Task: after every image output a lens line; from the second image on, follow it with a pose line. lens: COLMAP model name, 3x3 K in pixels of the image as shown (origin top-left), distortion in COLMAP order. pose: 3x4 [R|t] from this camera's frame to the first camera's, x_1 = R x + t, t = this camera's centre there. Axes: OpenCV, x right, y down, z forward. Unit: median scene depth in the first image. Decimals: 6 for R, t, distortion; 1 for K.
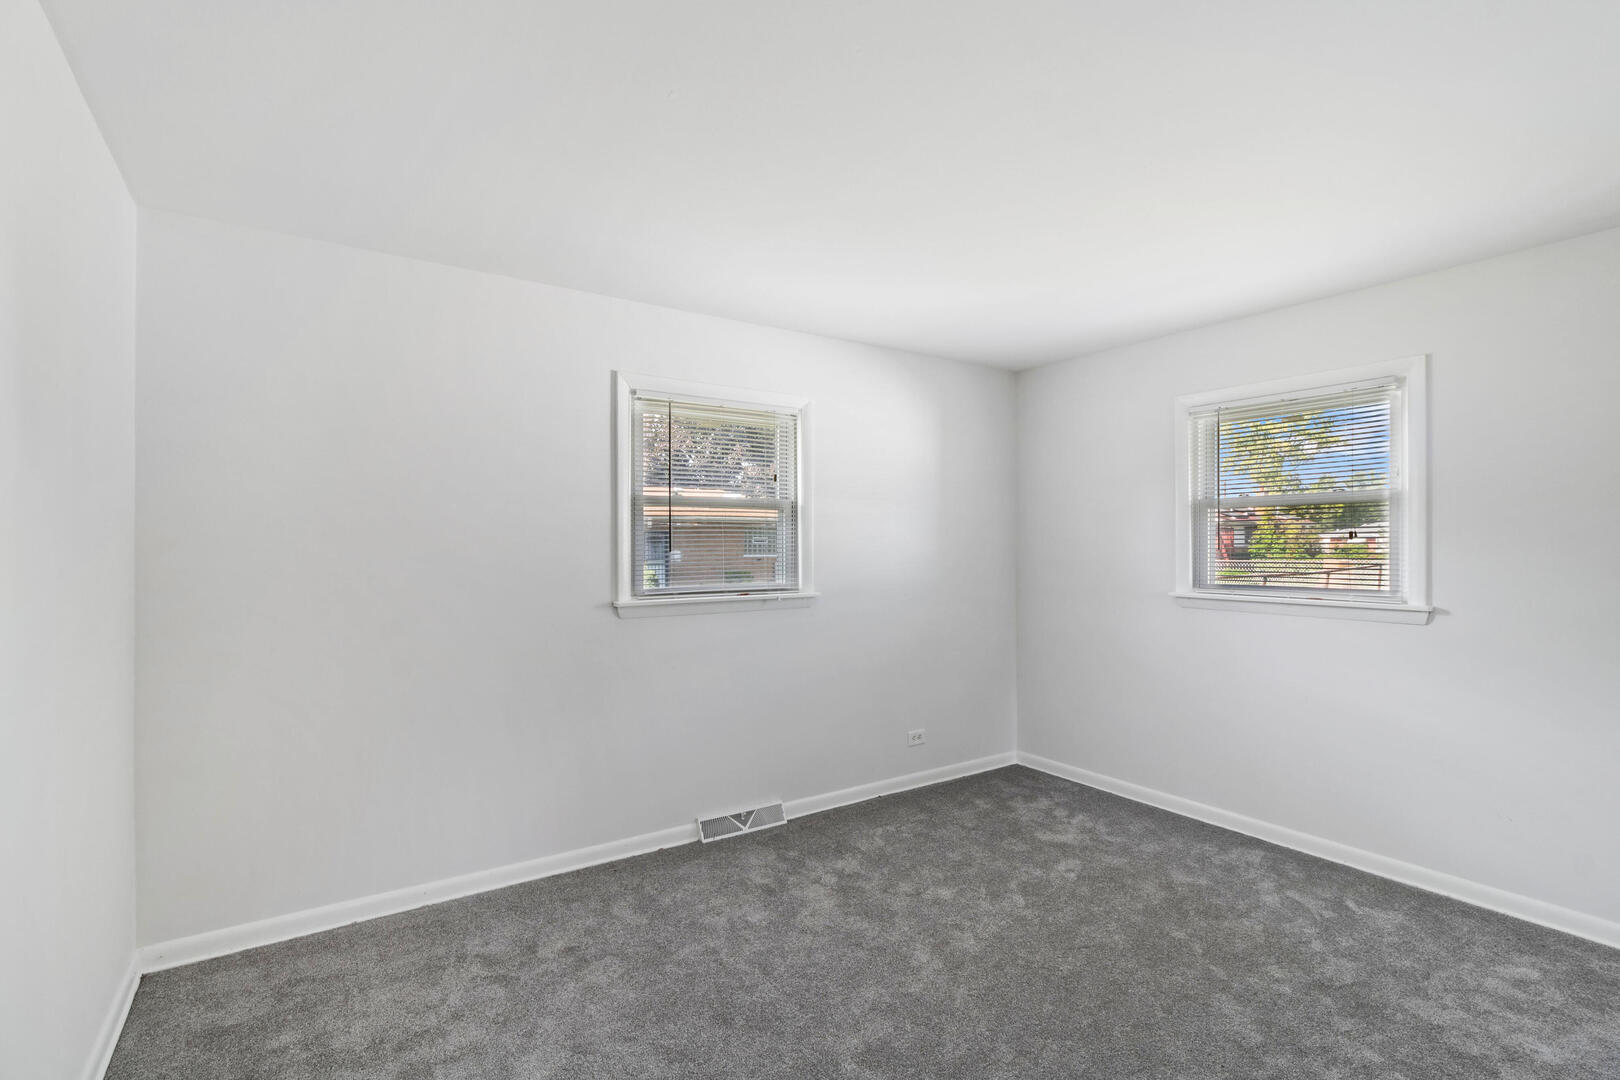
lens RADIAL K [[723.6, 0, 797.9], [0, 723.6, 542.8], [0, 0, 1]] dist [0.000532, 0.000186]
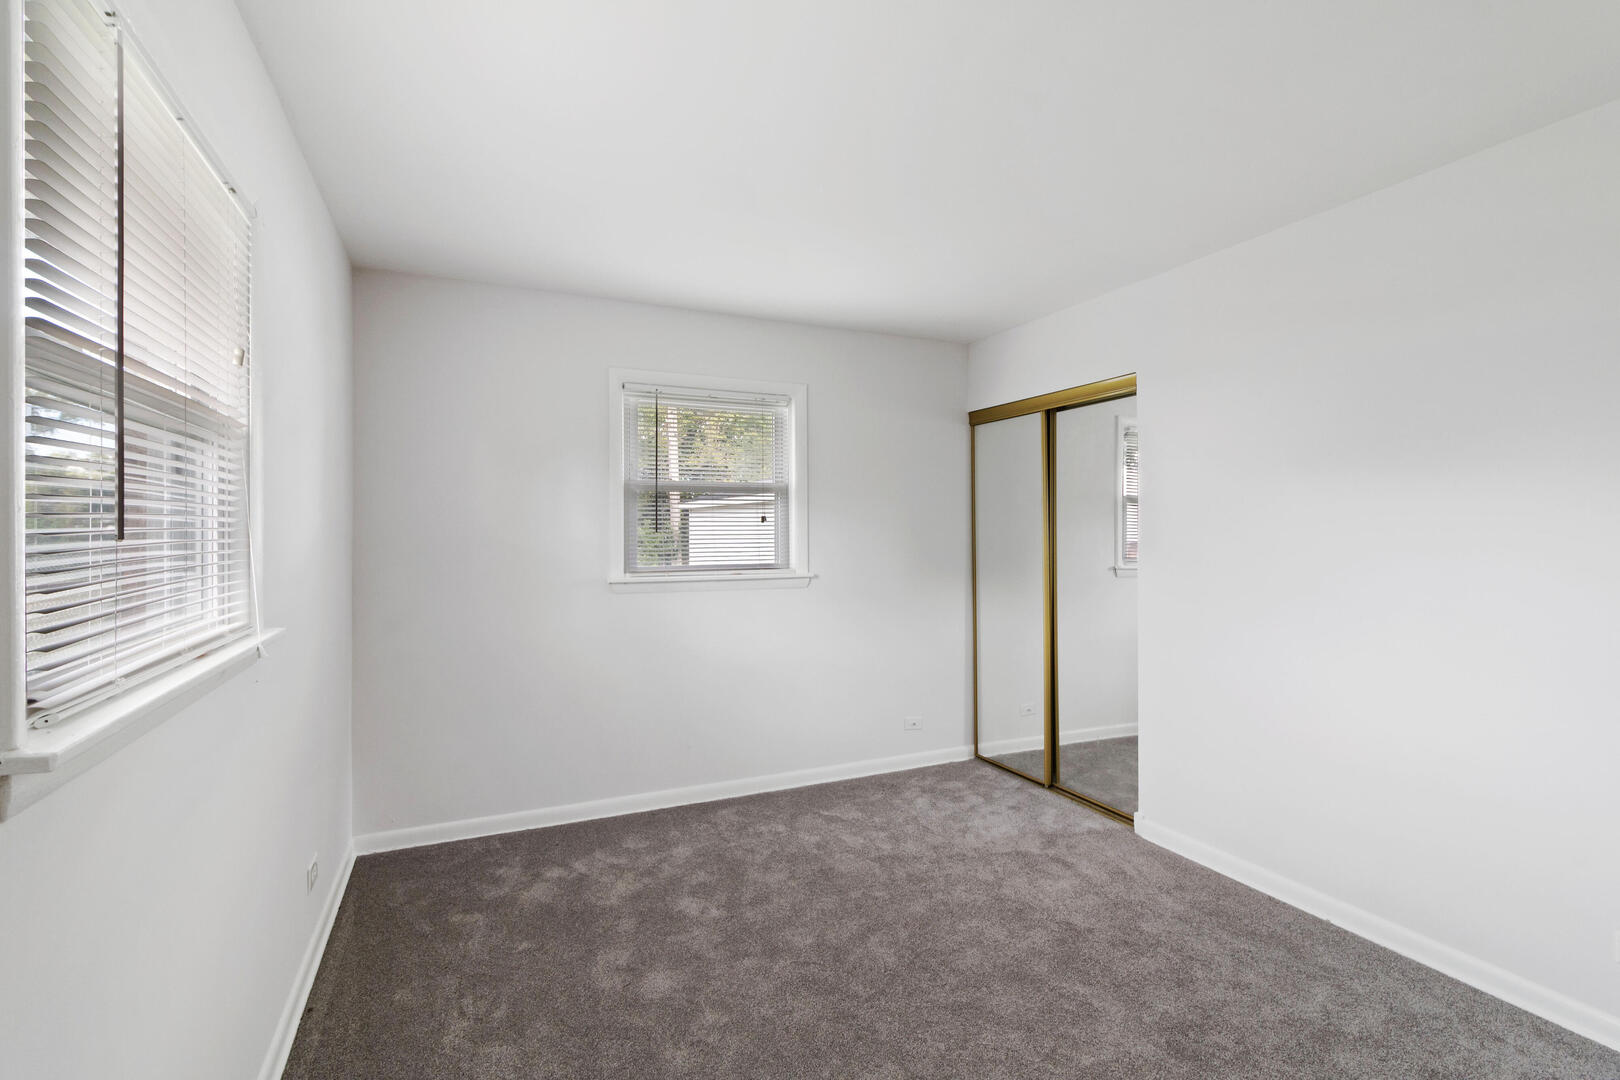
lens RADIAL K [[747.9, 0, 809.3], [0, 747.9, 530.3], [0, 0, 1]] dist [0.001426, 0.000356]
pose [[0.166867, -0.005105, 0.985966, -0.404963], [-0.001848, 0.999983, 0.005491, 0.000340], [-0.985978, -0.002738, 0.166855, 0.629236]]
